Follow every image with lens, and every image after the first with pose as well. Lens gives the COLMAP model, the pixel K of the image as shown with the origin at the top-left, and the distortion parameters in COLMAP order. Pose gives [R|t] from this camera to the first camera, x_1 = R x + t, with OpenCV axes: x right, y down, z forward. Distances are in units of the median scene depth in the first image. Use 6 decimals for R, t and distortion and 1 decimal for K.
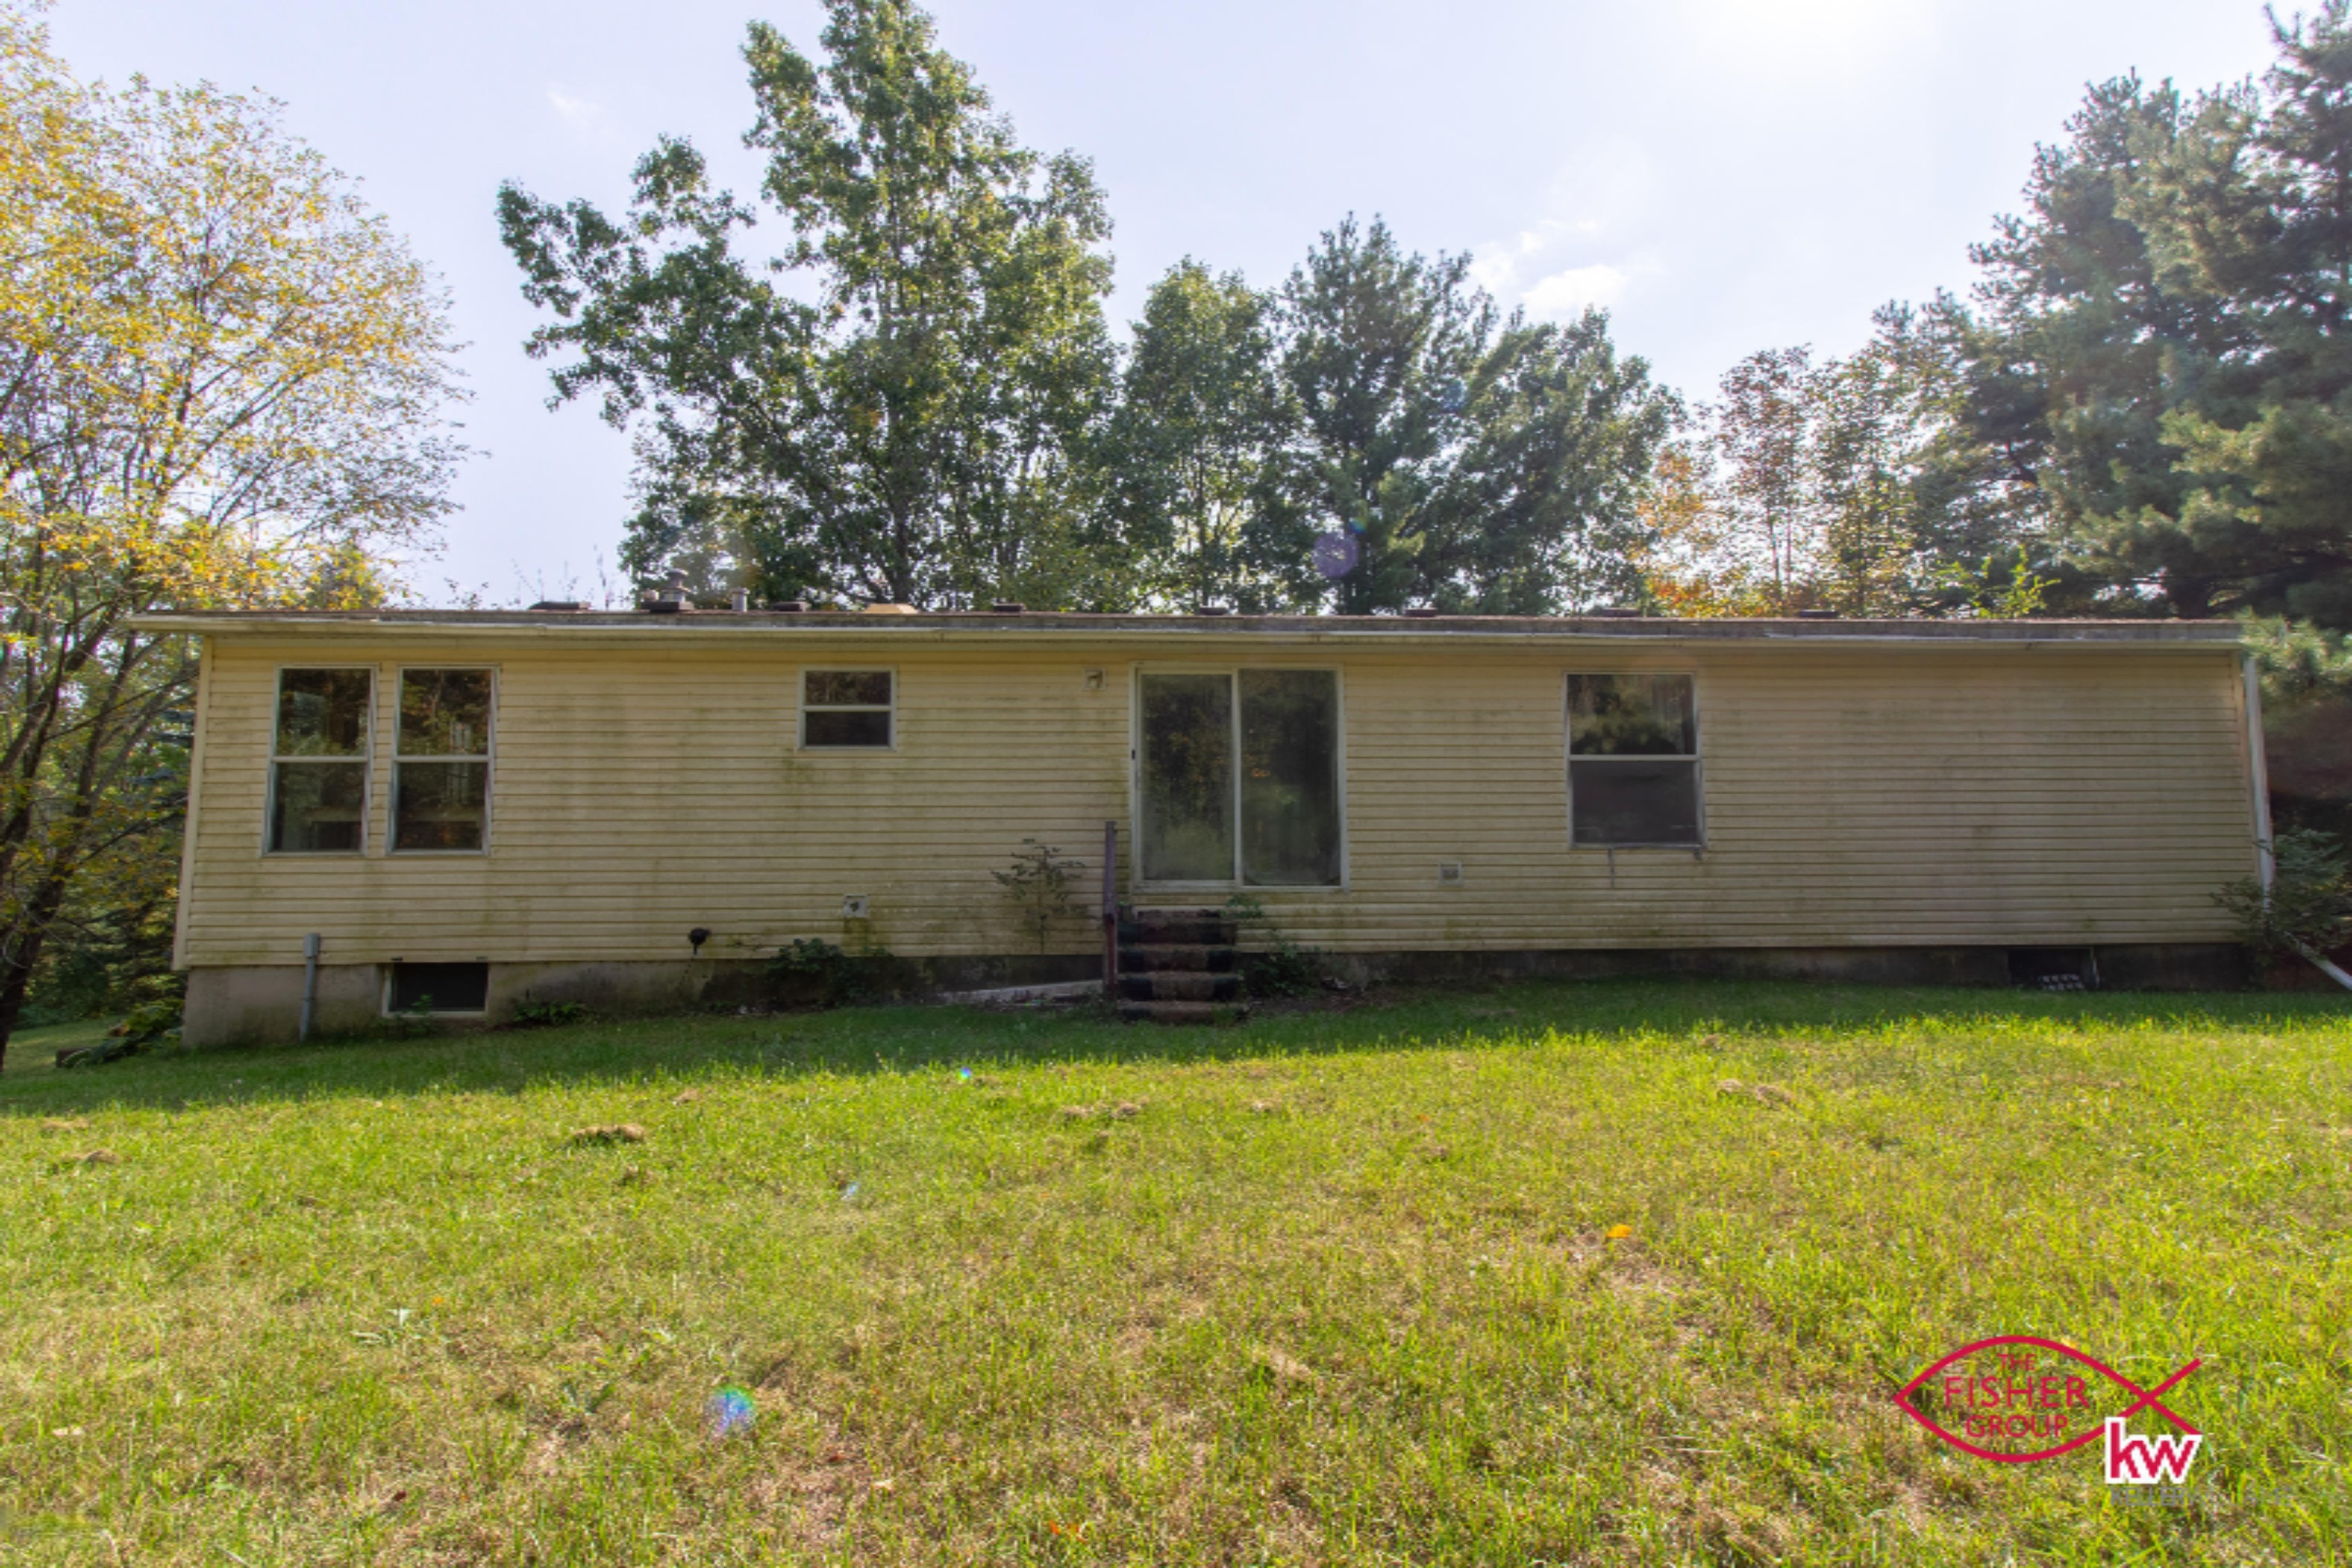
lens RADIAL K [[1095.3, 0, 1170.8], [0, 1095.3, 786.7], [0, 0, 1]] dist [0.003247, 0.000565]
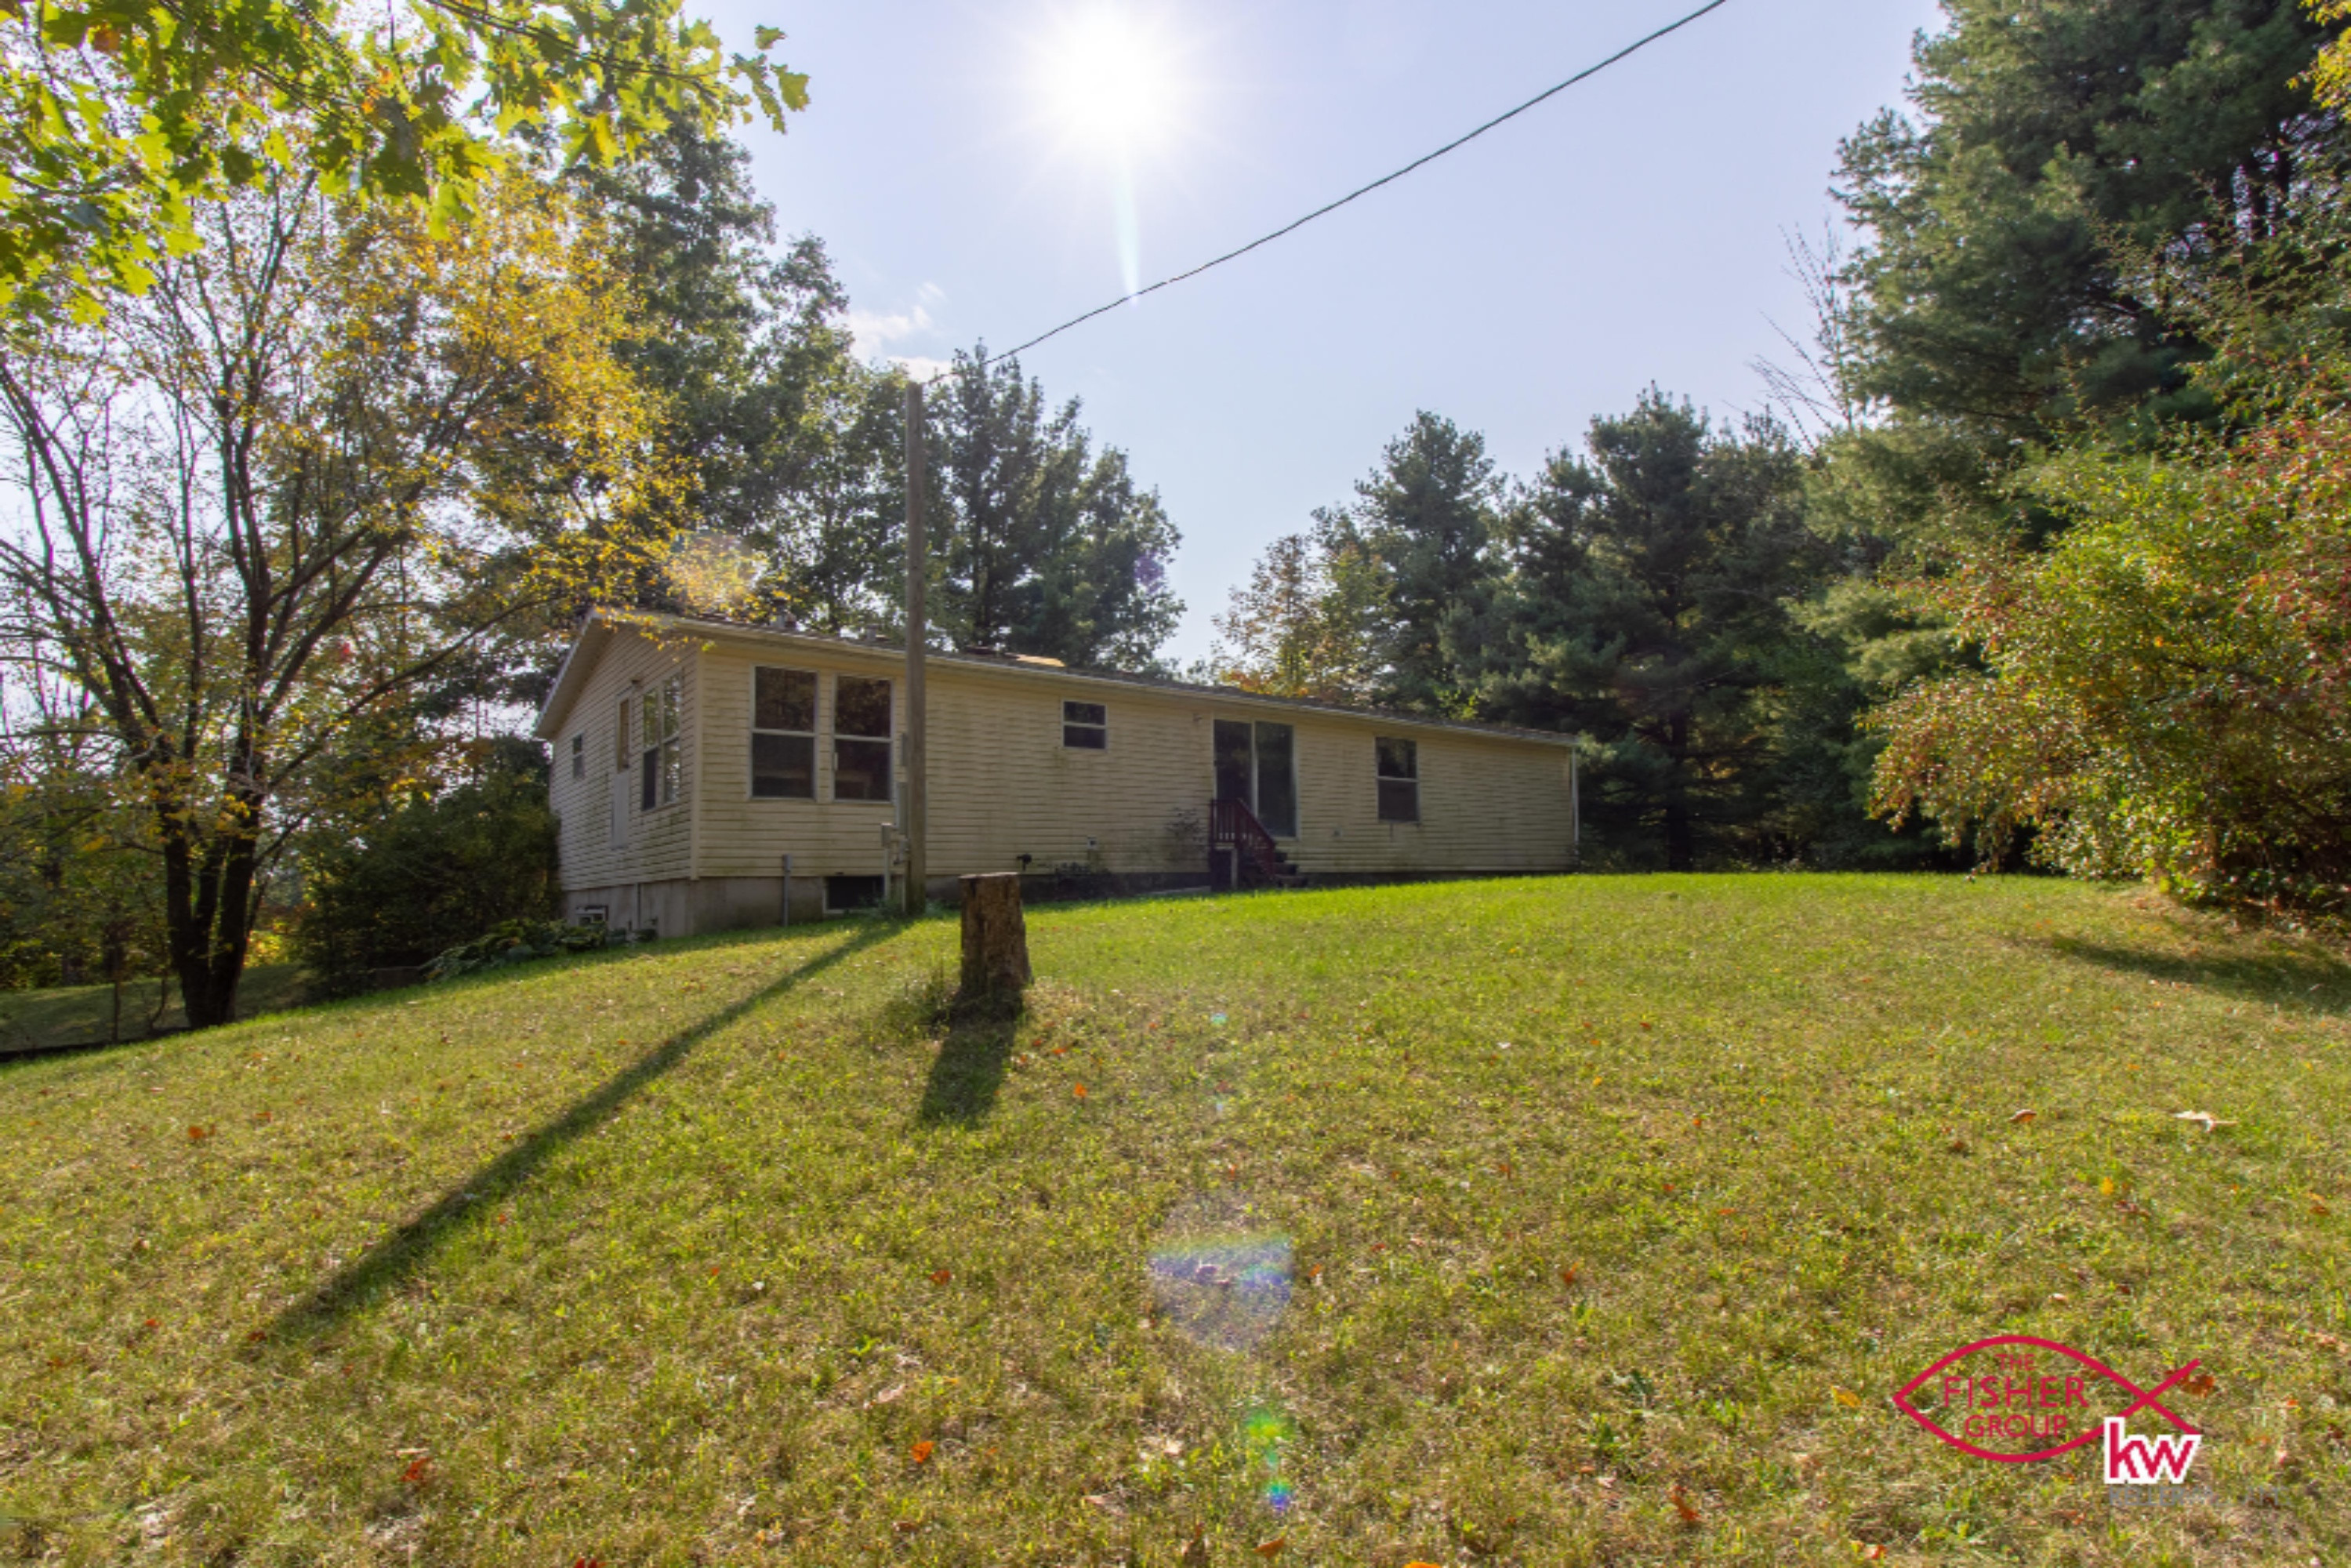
lens RADIAL K [[1094.9, 0, 1182.7], [0, 1094.9, 785.7], [0, 0, 1]] dist [0.003247, 0.000565]
pose [[0.808796, 0.047090, 0.586201, -1.137325], [-0.029715, 0.998788, -0.039234, 0.080183], [-0.587338, 0.014313, 0.809215, -0.435258]]
